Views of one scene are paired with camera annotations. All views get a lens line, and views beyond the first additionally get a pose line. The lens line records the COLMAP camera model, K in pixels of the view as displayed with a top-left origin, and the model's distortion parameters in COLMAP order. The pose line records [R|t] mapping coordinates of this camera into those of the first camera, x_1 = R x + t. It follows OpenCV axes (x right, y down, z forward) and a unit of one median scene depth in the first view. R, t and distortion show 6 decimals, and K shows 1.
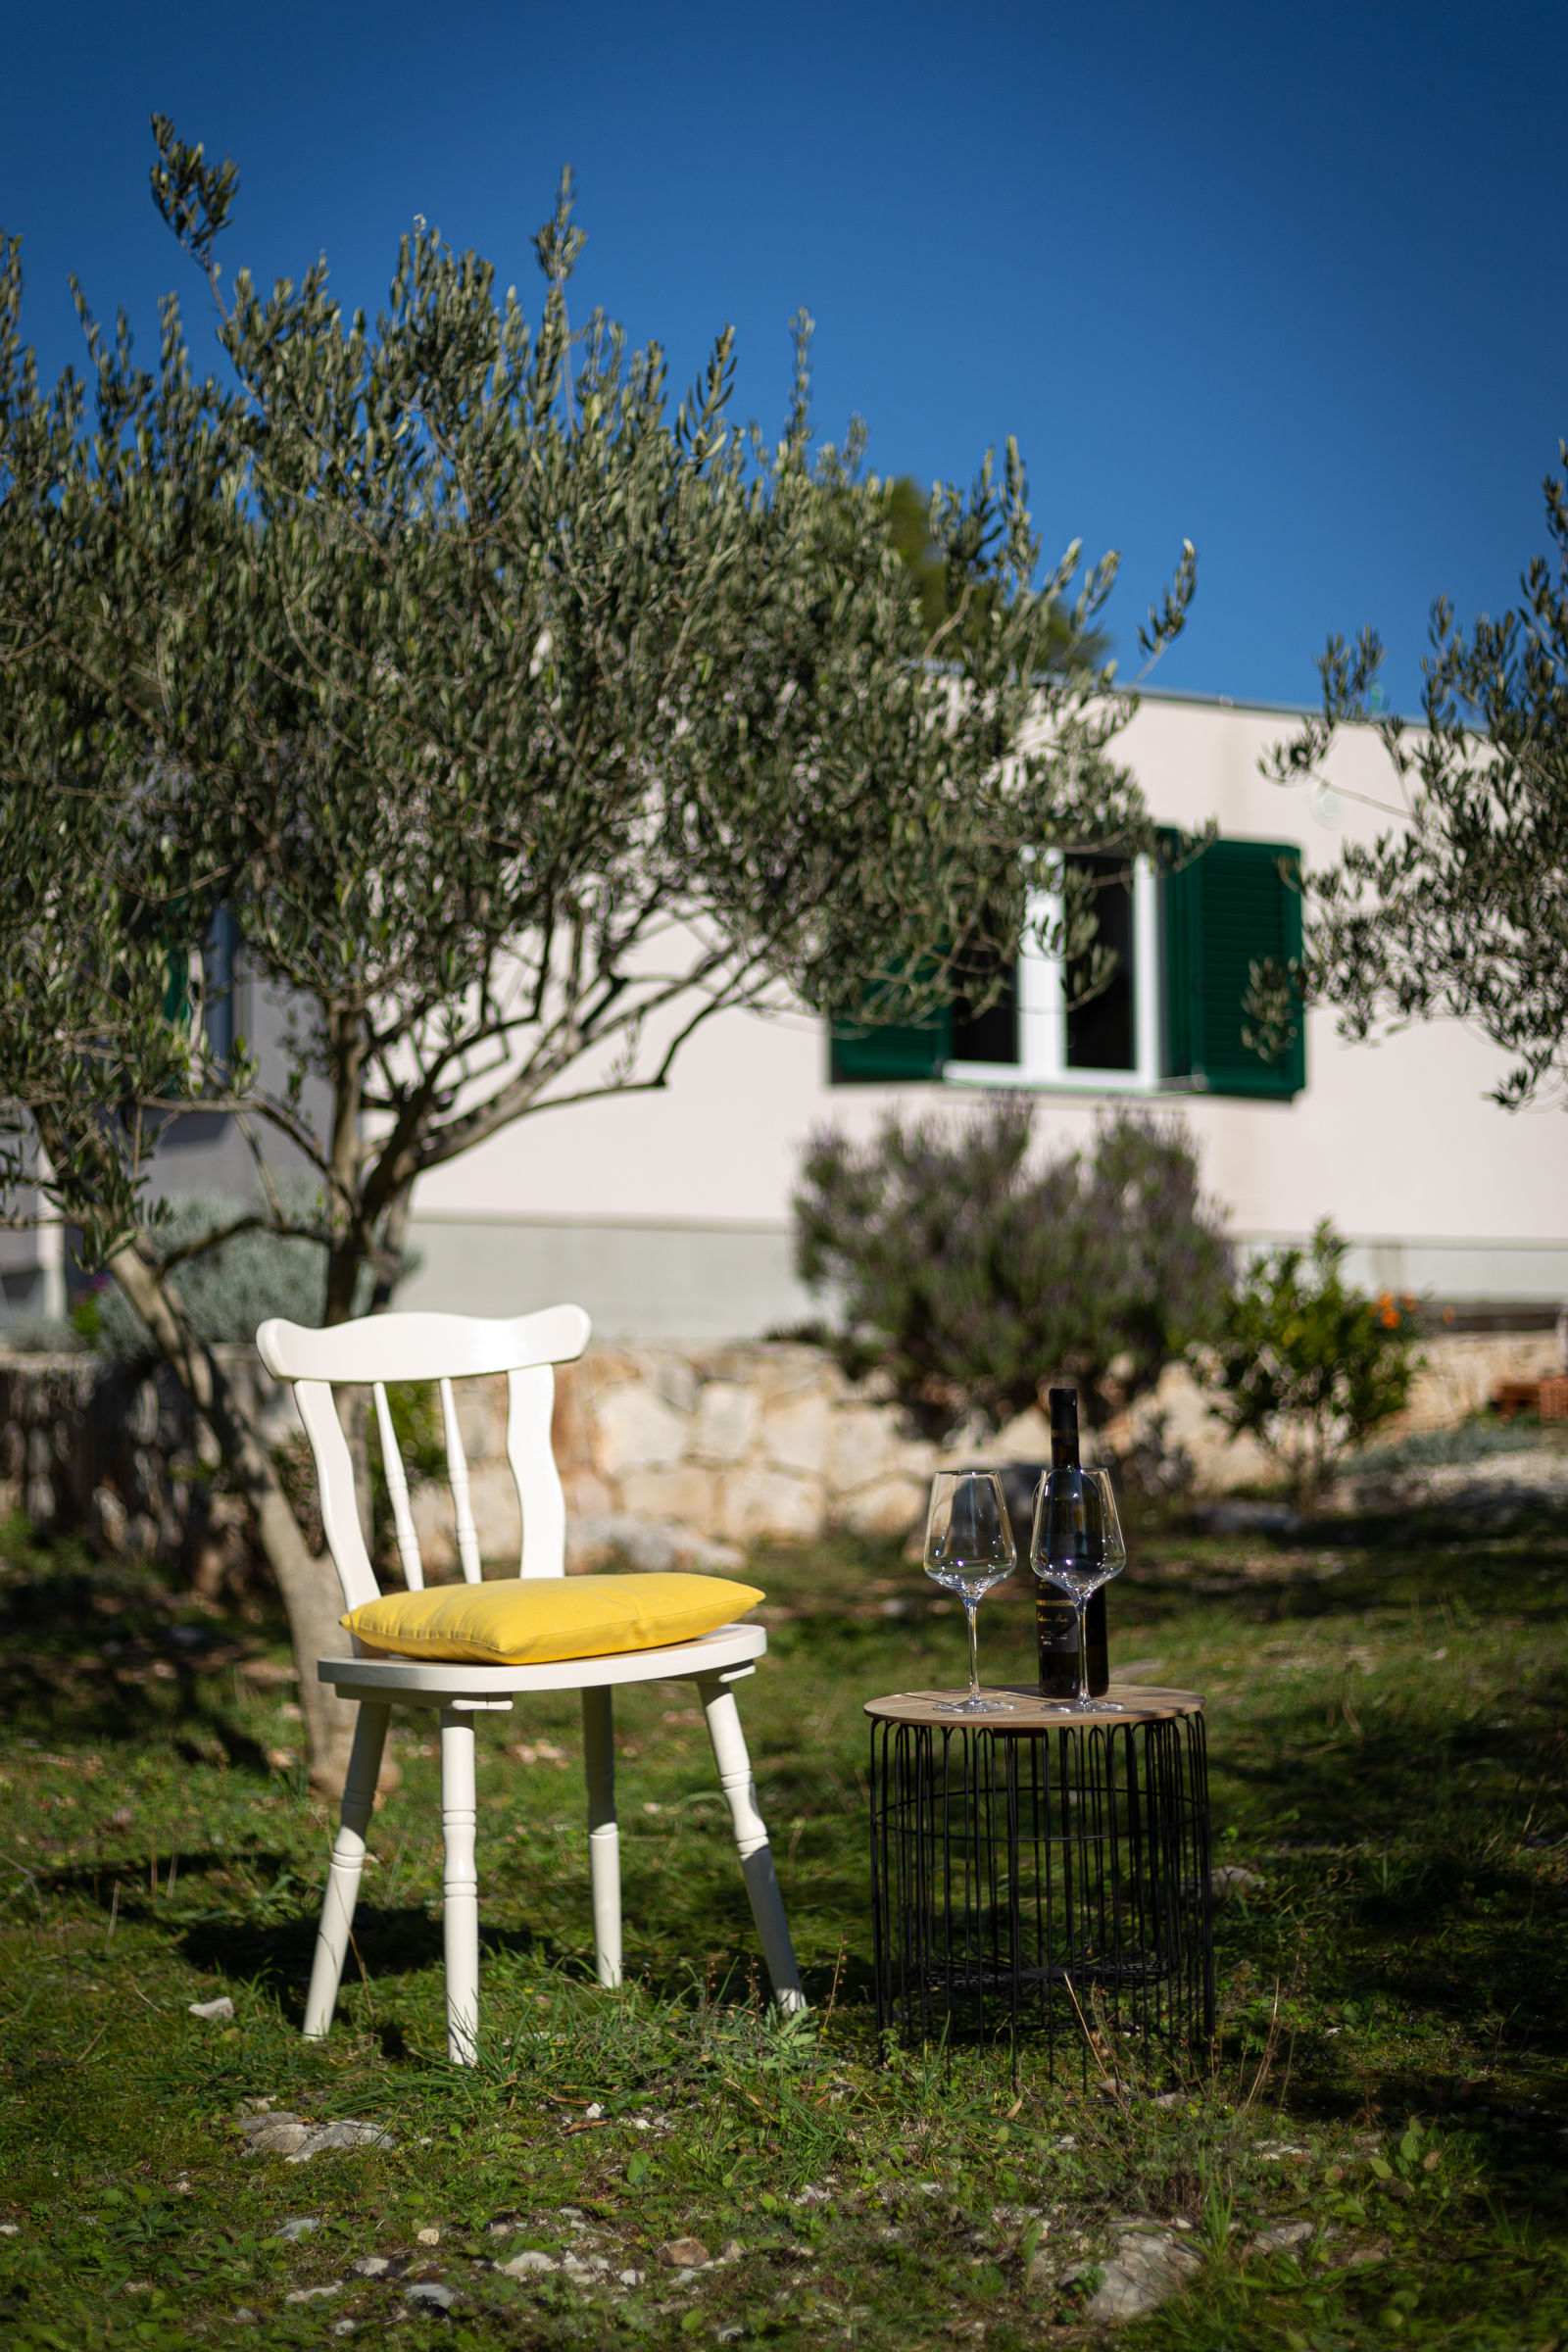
lens RADIAL K [[3407.6, 0, 784.0], [0, 3407.6, 1176.0], [0, 0, 1]] dist [0.006726, 0.062599]
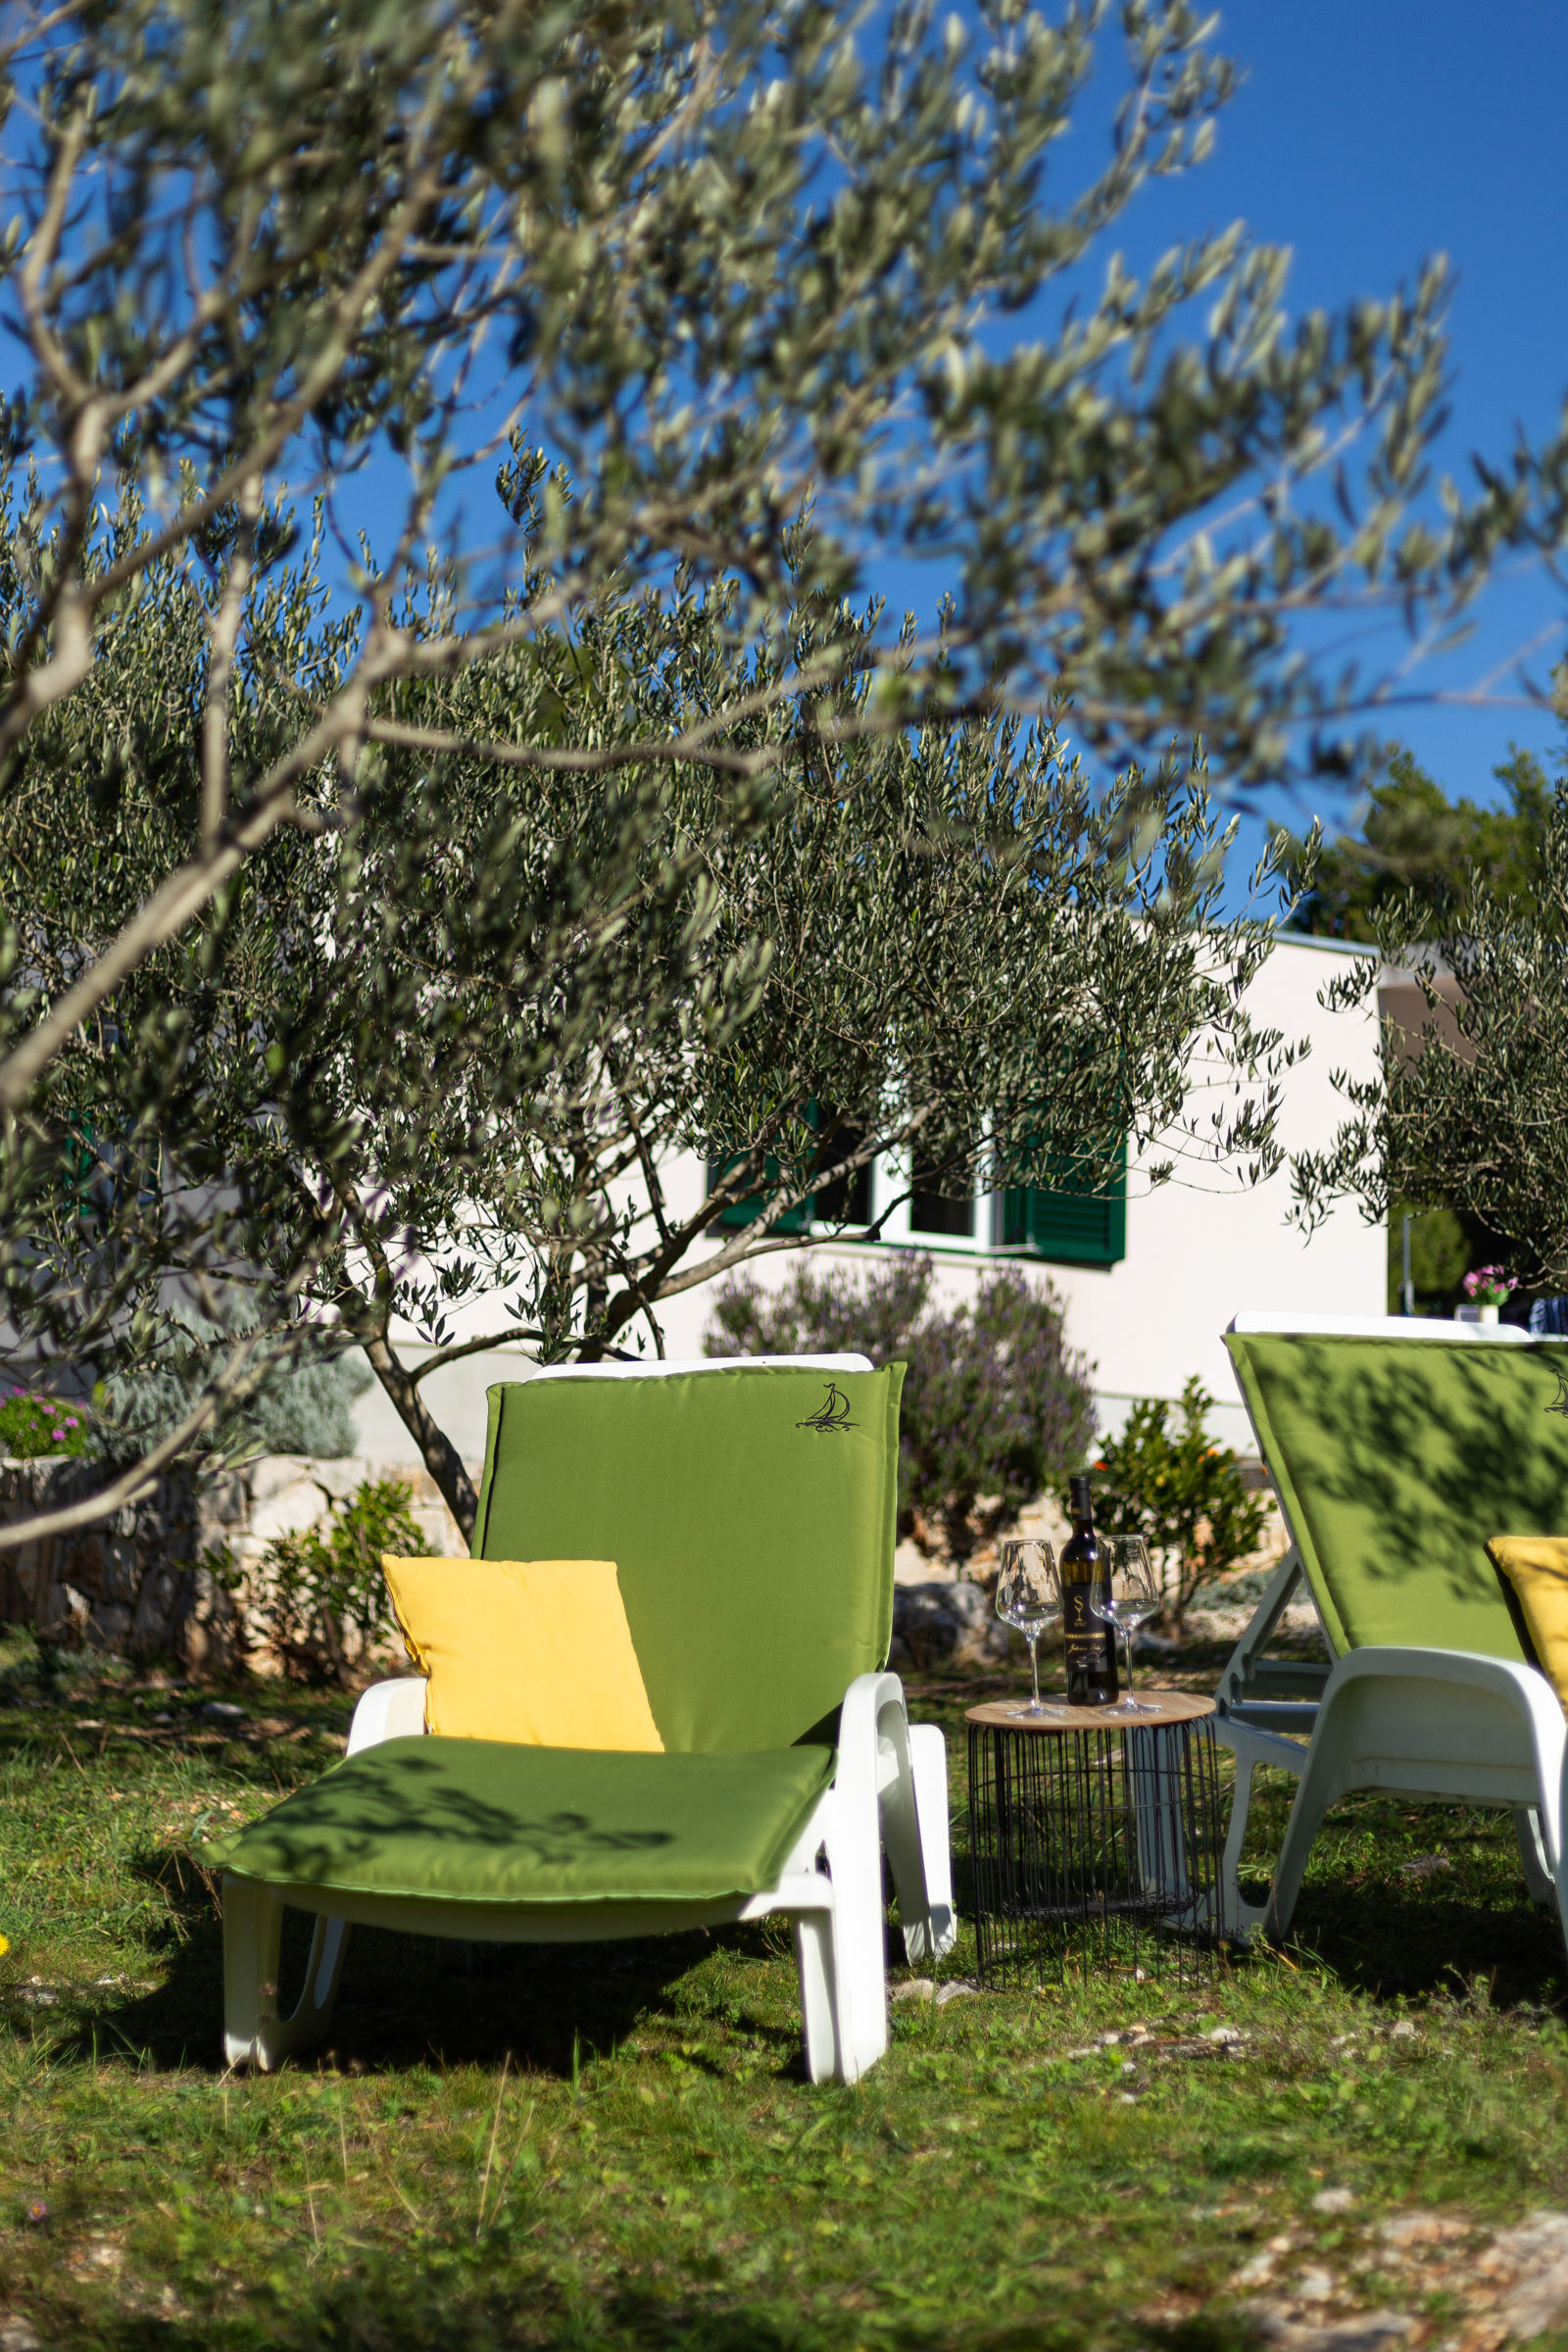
lens RADIAL K [[3510.6, 0, 784.0], [0, 3510.6, 1176.0], [0, 0, 1]] dist [0.014700, 0.007954]
pose [[0.992191, 0.048712, 0.114818, -0.163849], [-0.043885, 0.998058, -0.044201, 0.006390], [-0.116749, 0.038818, 0.992403, -0.191997]]
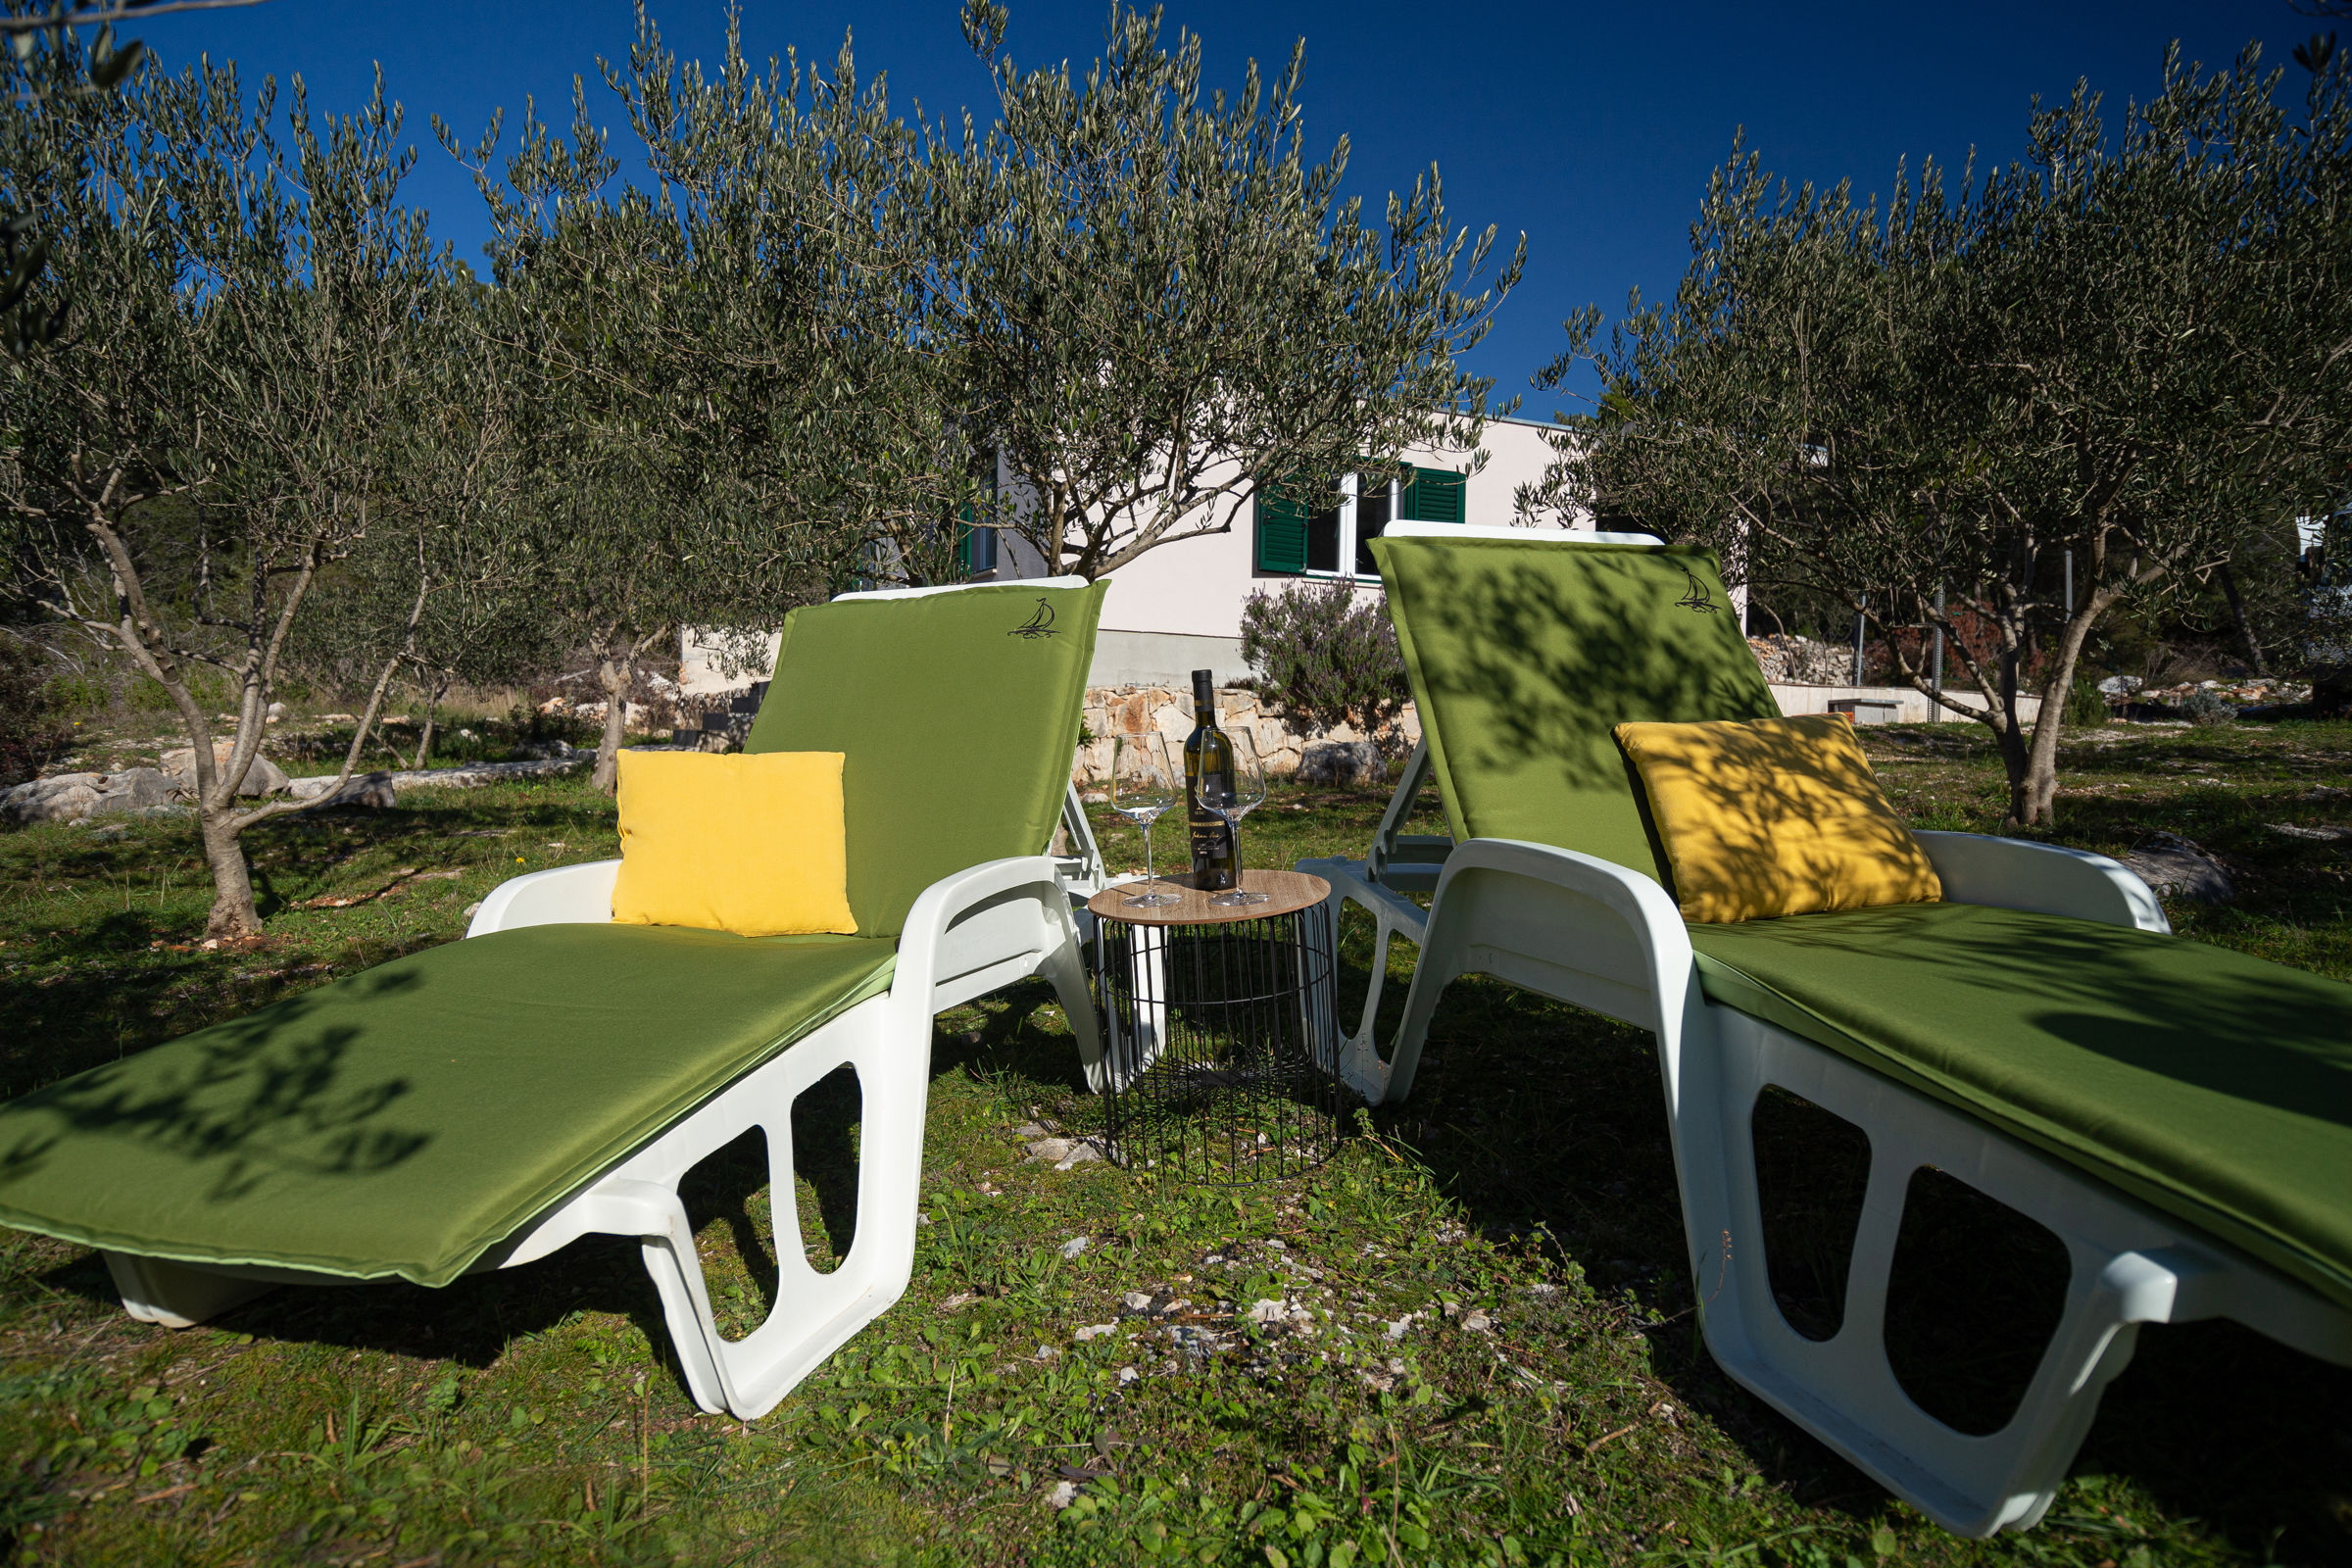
lens RADIAL K [[1356.5, 0, 1179.2], [0, 1356.5, 800.7], [0, 0, 1]] dist [-0.004132, -0.003301]
pose [[0.999562, 0.025528, -0.014976, -0.035283], [-0.023493, 0.992115, 0.123110, 0.022558], [0.018001, -0.122705, 0.992280, 0.175675]]
